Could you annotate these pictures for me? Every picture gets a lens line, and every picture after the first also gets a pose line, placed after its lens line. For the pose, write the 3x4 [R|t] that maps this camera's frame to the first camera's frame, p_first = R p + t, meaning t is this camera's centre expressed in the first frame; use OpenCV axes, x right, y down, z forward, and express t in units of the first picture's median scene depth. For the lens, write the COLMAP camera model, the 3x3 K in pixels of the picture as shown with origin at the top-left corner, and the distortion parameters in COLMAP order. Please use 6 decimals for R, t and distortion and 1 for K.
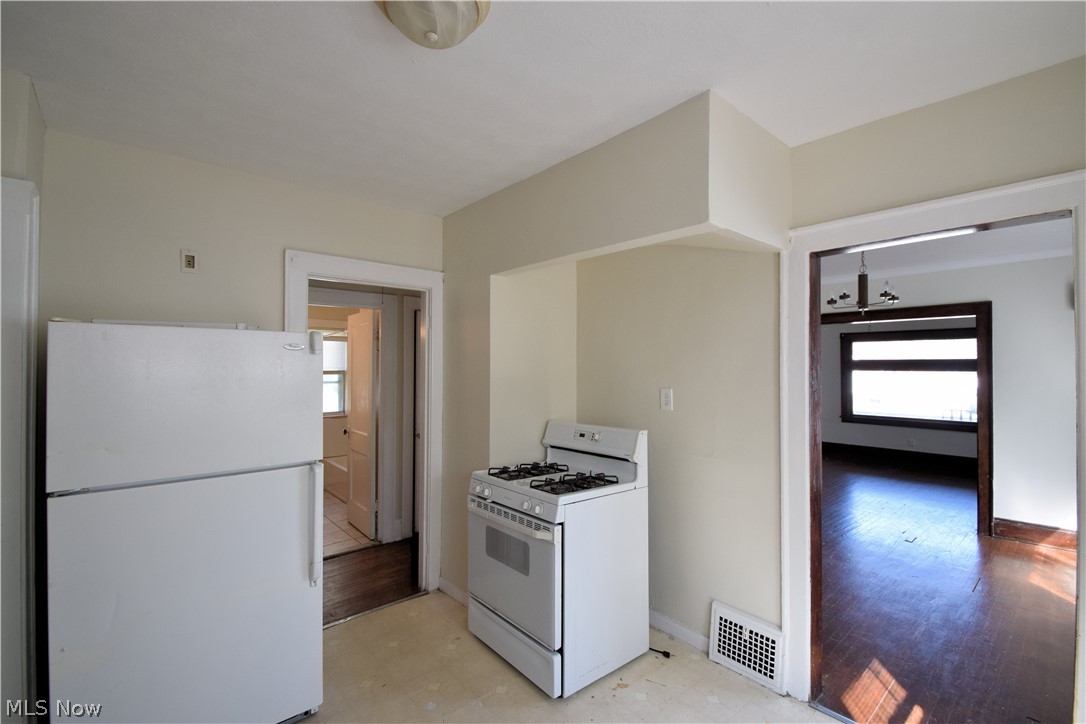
lens RADIAL K [[465.7, 0, 542.0], [0, 465.7, 361.2], [0, 0, 1]] dist [0.001930, -0.007681]
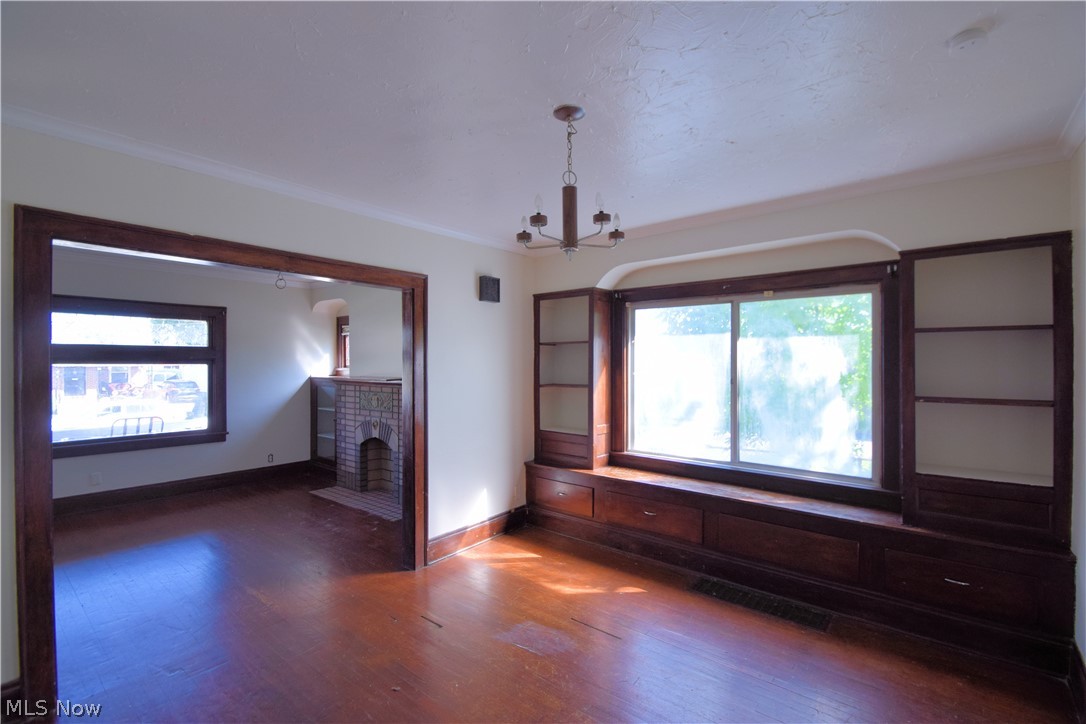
lens RADIAL K [[465.7, 0, 544.8], [0, 465.7, 364.0], [0, 0, 1]] dist [0.001930, -0.007681]
pose [[-0.175704, -0.010324, 0.984389, 0.079853], [-0.013512, 0.999876, 0.008074, 0.009011], [-0.984350, -0.011882, -0.175821, 0.582820]]
